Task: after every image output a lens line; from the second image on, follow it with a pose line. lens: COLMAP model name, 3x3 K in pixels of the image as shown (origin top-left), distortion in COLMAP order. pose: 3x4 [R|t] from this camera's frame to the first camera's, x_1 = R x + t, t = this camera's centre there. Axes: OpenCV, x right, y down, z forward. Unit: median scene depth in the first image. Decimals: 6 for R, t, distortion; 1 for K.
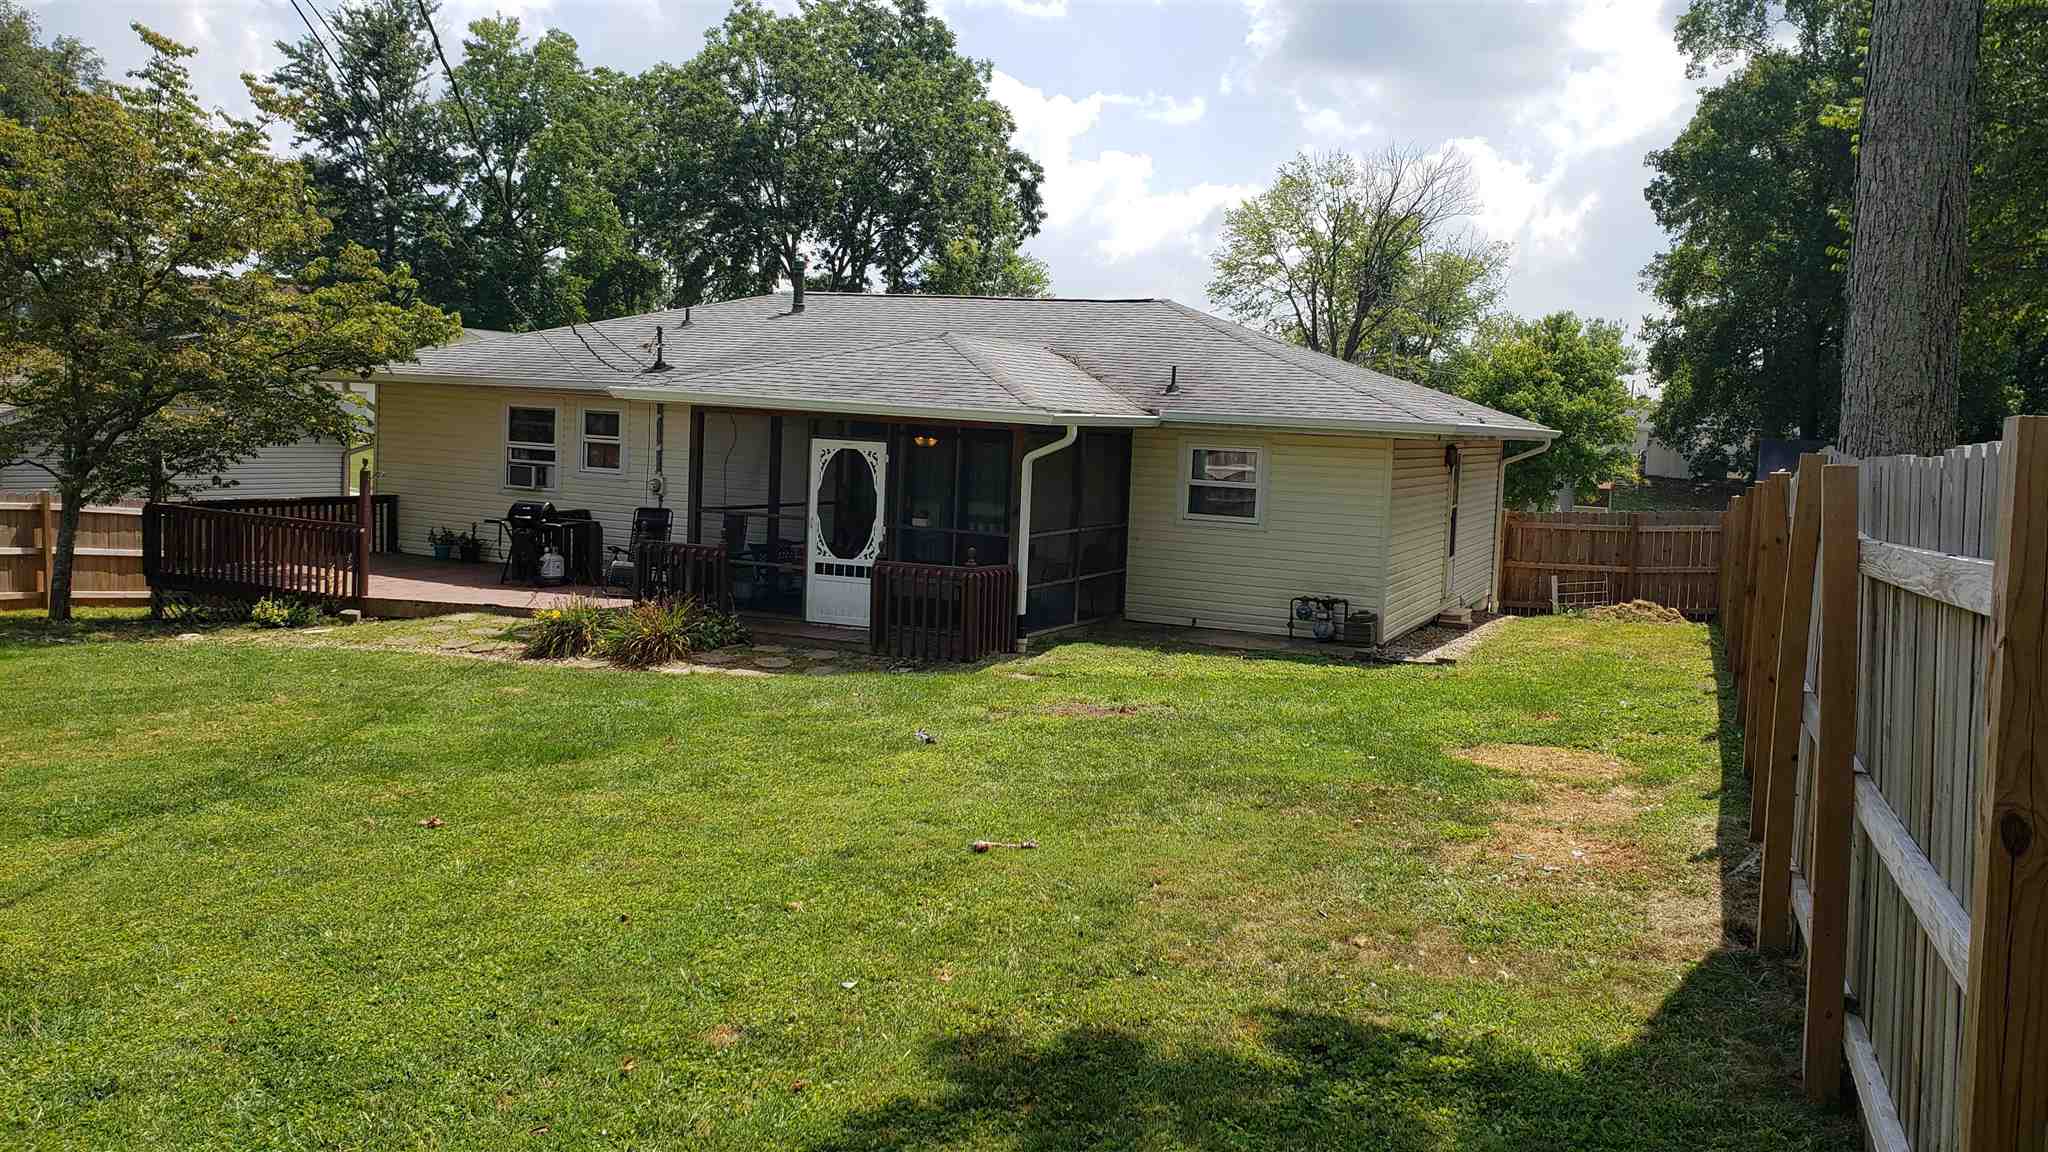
lens RADIAL K [[1625.1, 0, 1027.6], [0, 1625.1, 575.4], [0, 0, 1]] dist [0.011198, 0.000942]
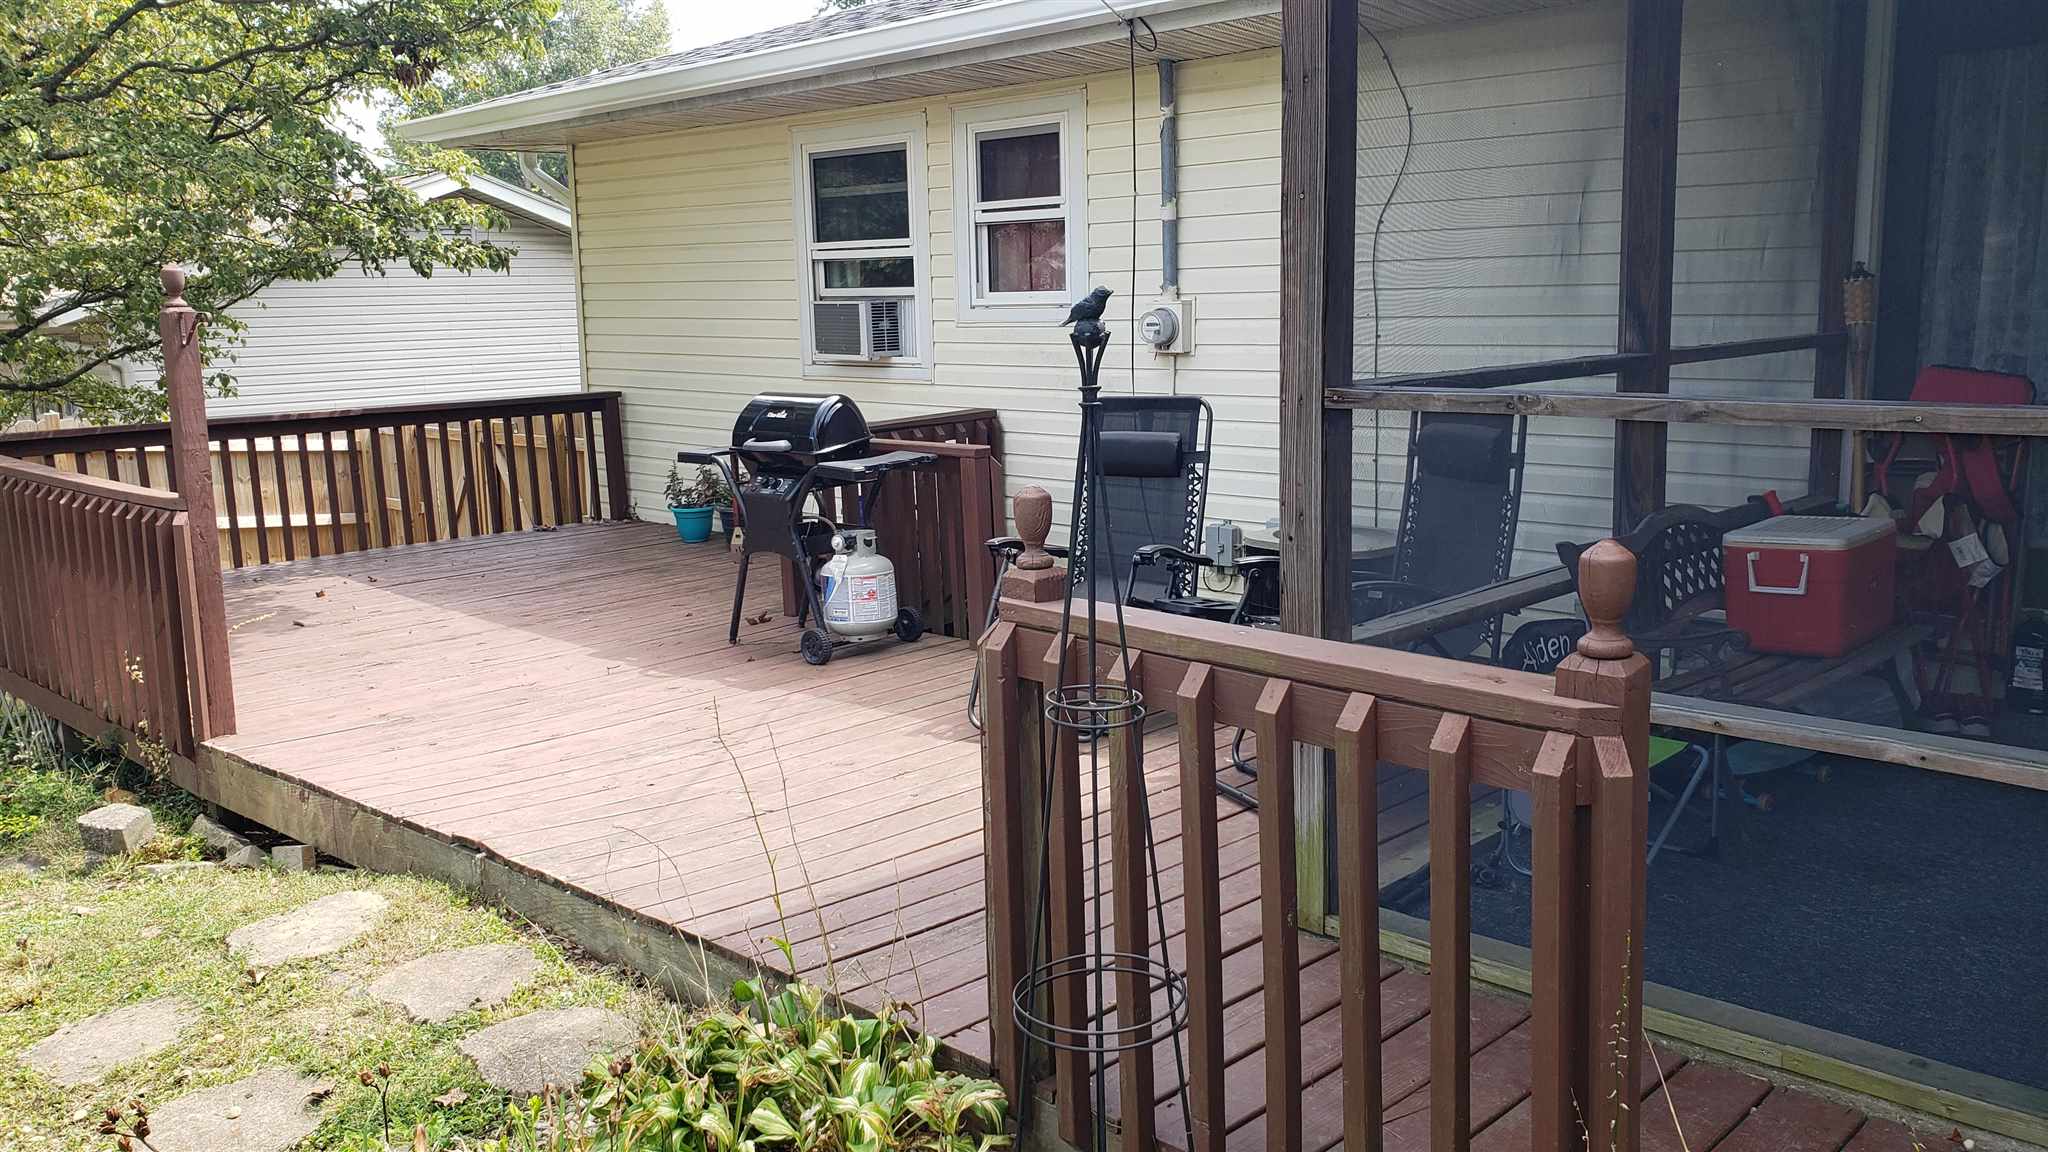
lens RADIAL K [[1625.1, 0, 1027.3], [0, 1625.1, 573.1], [0, 0, 1]] dist [0.011198, 0.000942]
pose [[0.940550, -0.006458, -0.339593, -0.168435], [0.030213, 0.997447, 0.064710, -0.032847], [0.338308, -0.071123, 0.938344, 0.798650]]
